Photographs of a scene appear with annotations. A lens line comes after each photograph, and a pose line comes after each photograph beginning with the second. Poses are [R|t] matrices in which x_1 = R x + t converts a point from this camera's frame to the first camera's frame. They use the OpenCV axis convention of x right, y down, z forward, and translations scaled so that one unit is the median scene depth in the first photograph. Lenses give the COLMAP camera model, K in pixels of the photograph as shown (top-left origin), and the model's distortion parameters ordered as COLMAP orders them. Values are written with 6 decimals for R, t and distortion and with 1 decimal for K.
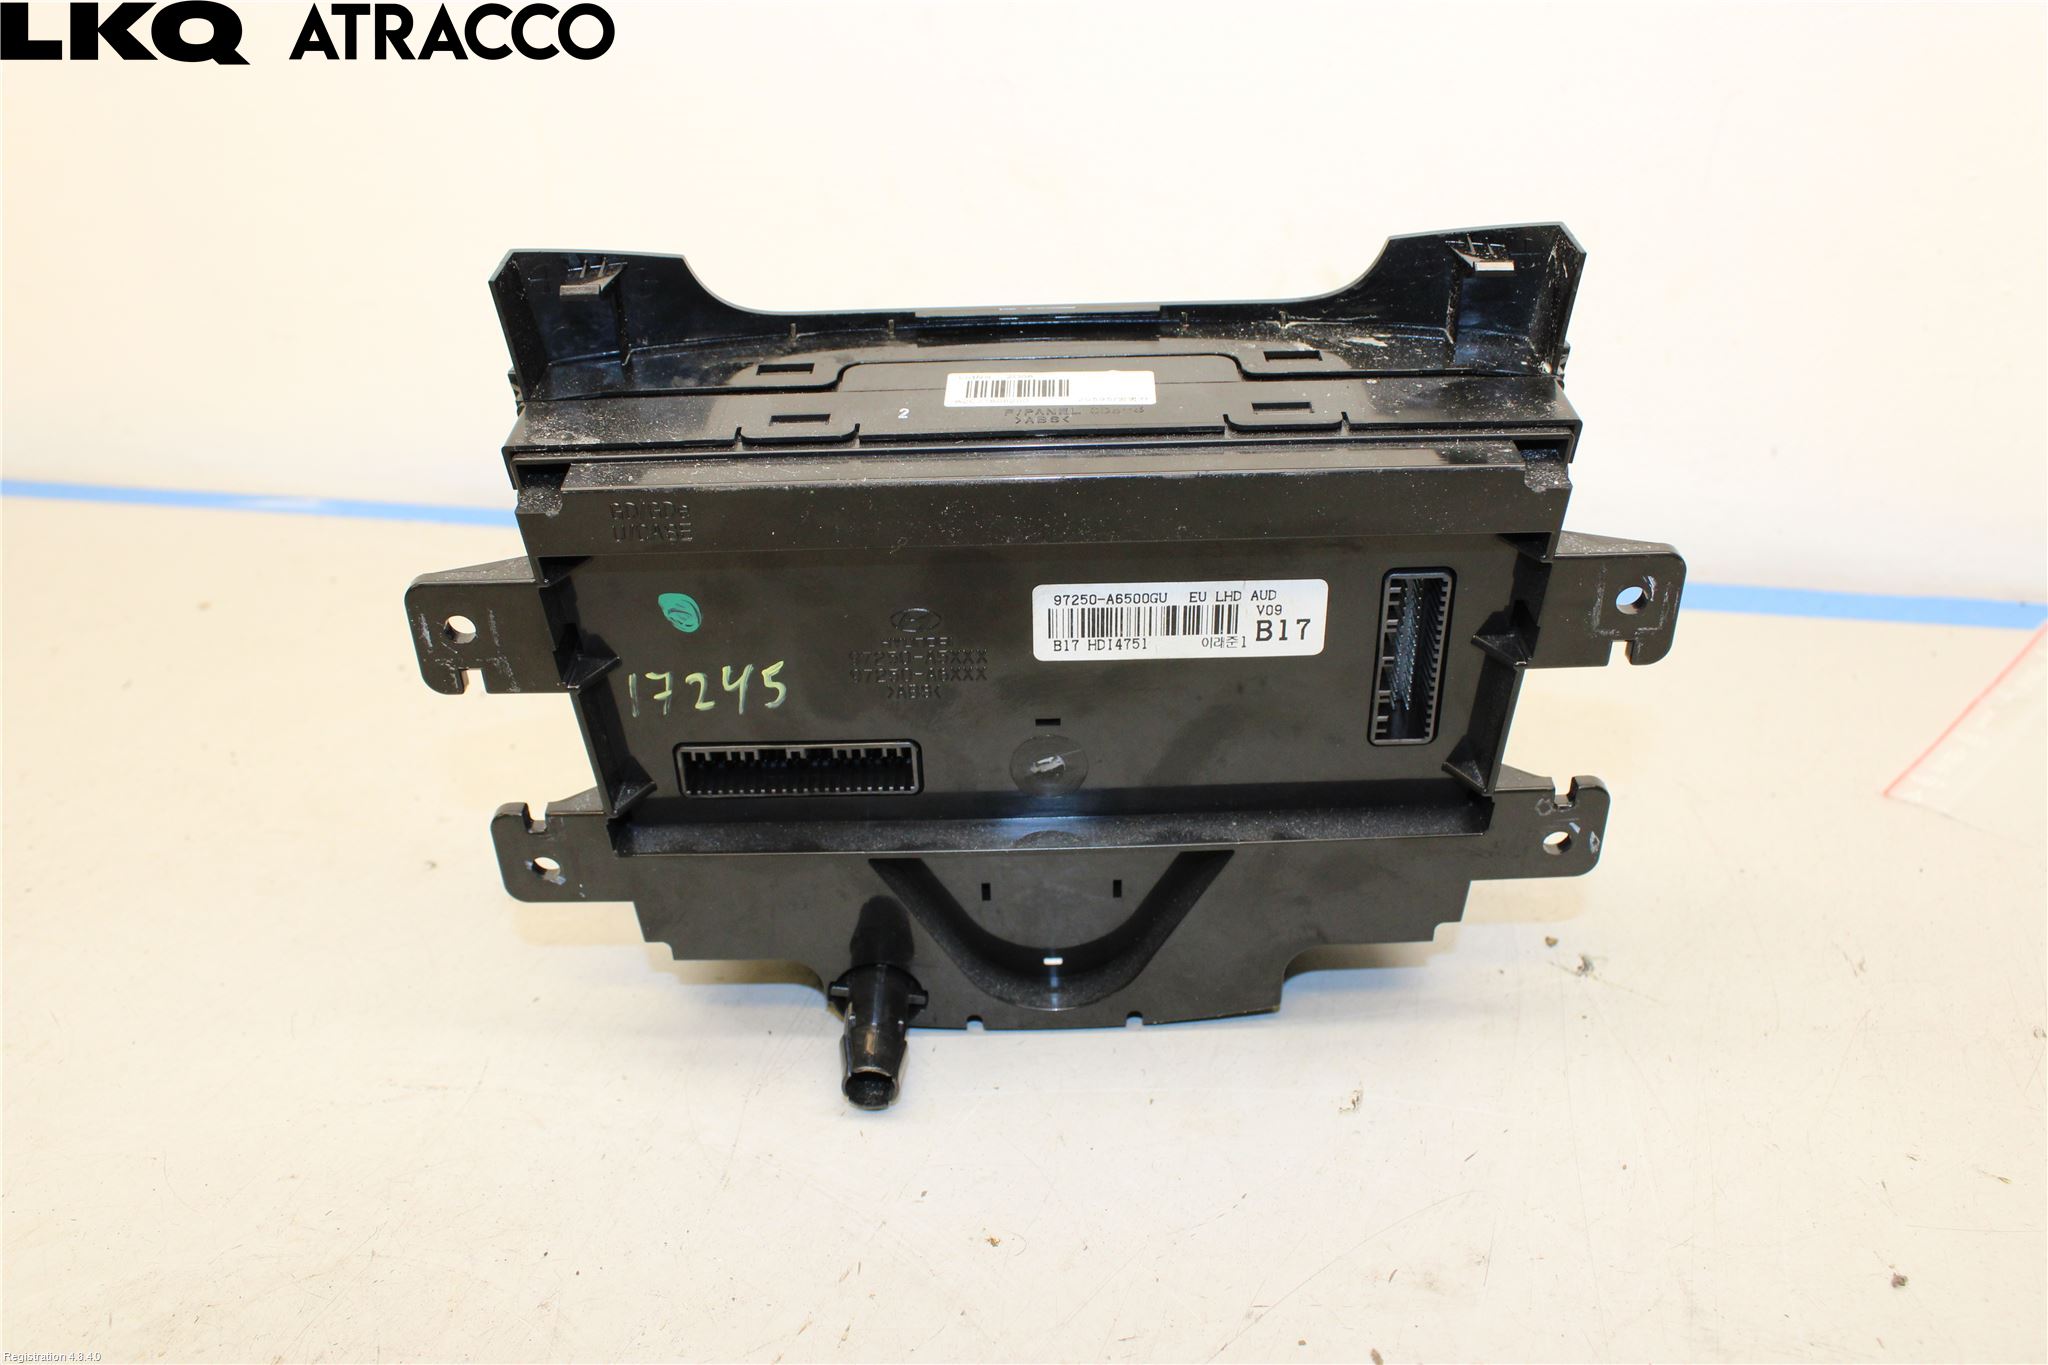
lens RADIAL K [[1875.3, 0, 1015.5], [0, 1875.3, 685.2], [0, 0, 1]] dist [-0.035423, 0.000000]
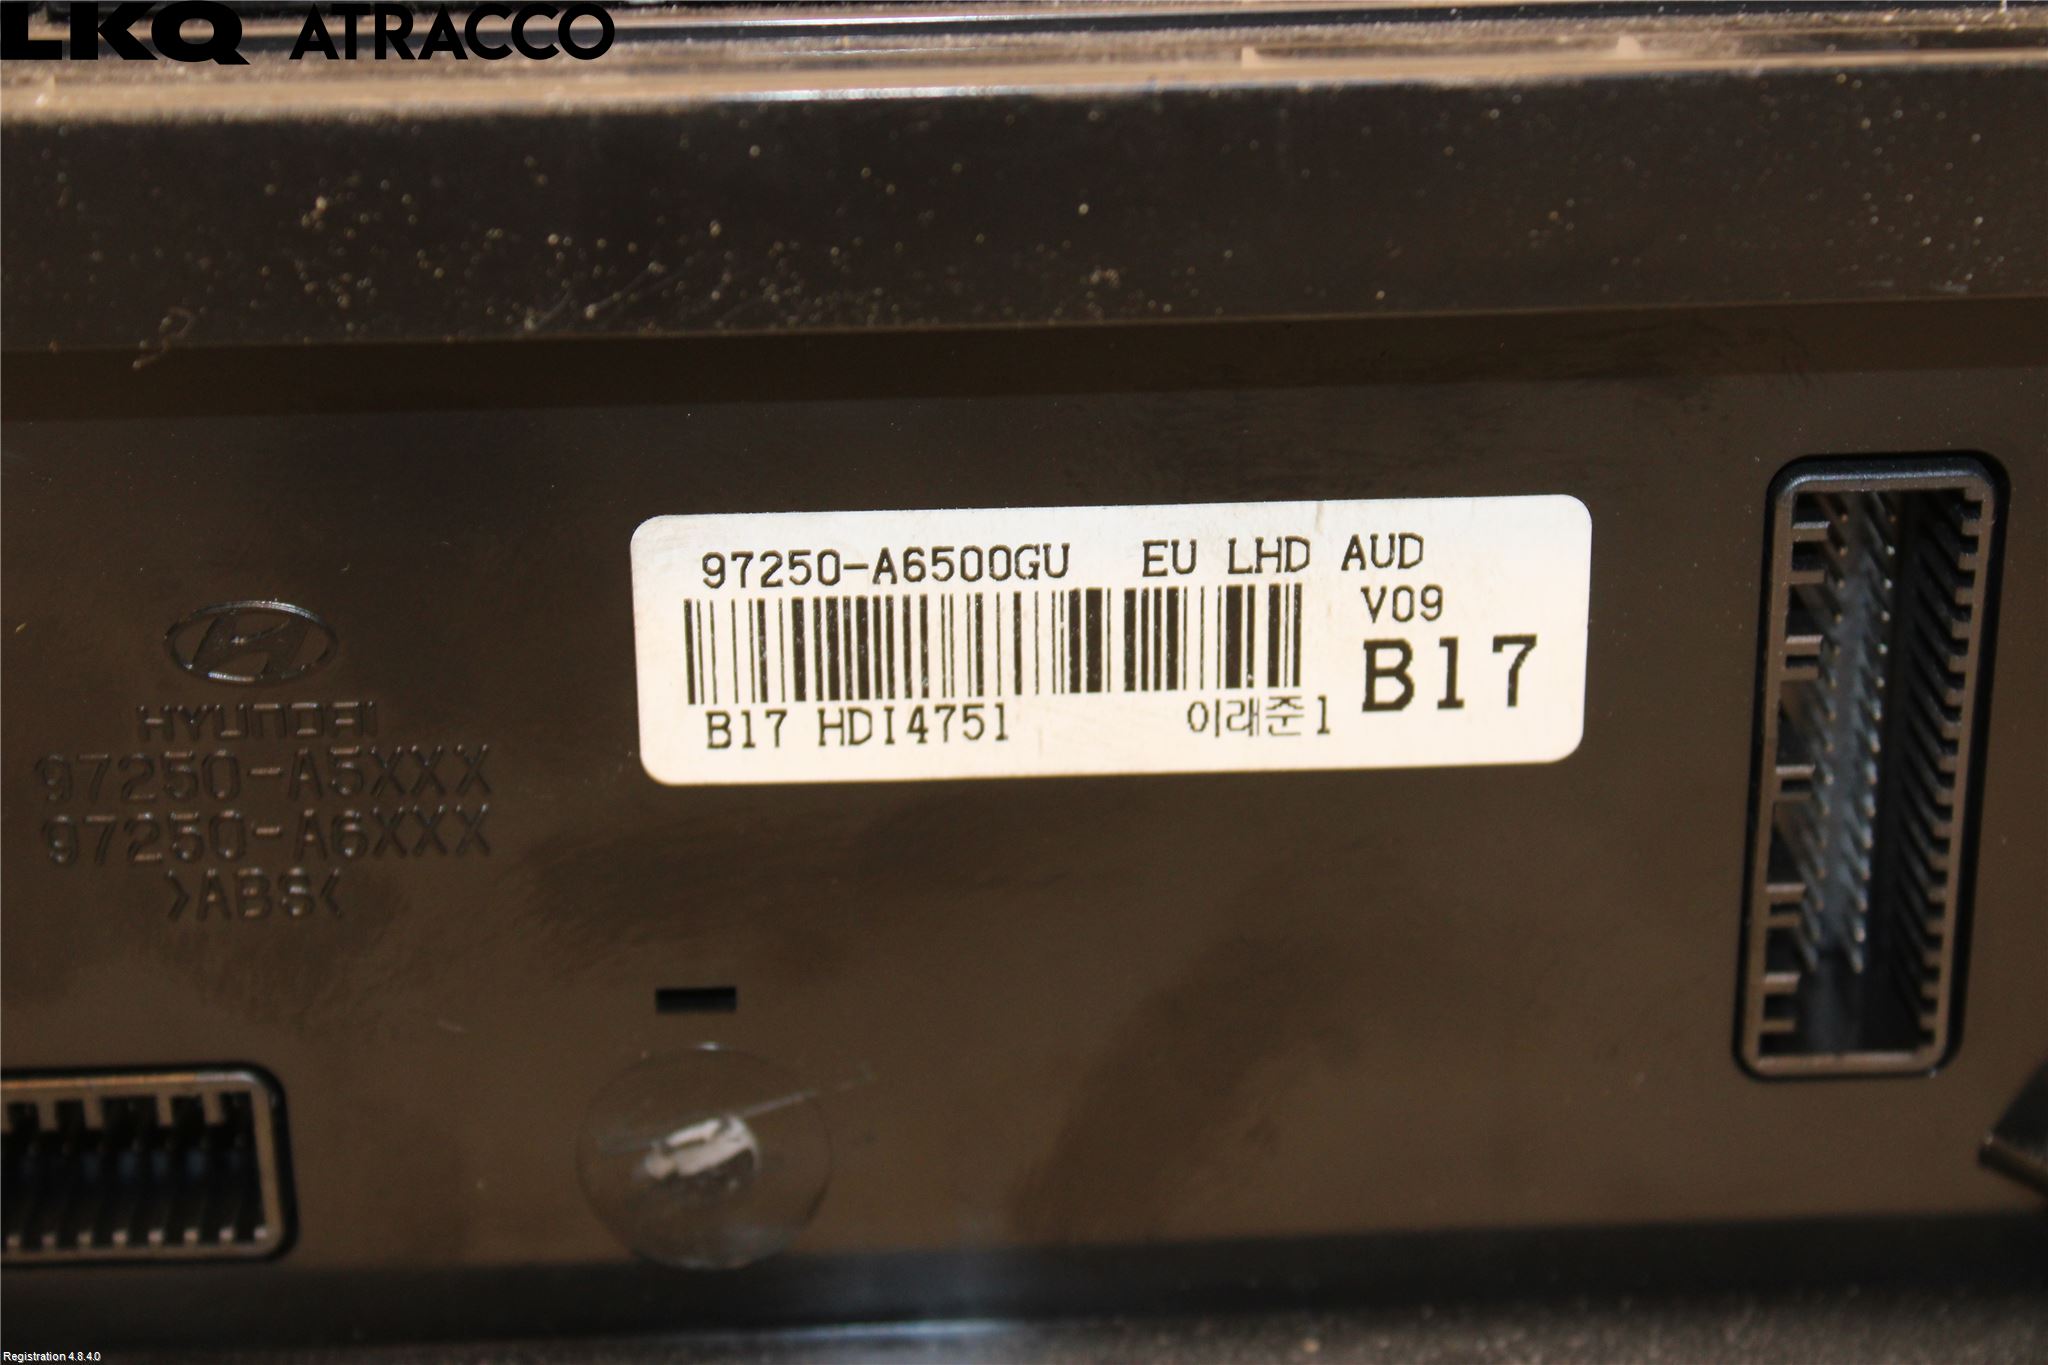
lens RADIAL K [[4535.0, 0, 1027.6], [0, 4535.0, 682.7], [0, 0, 1]] dist [0.091913, 0.000000]
pose [[0.999504, 0.002185, 0.031423, 0.049784], [0.002784, 0.987557, -0.157236, 0.088673], [-0.031375, 0.157246, 0.987061, 0.263921]]
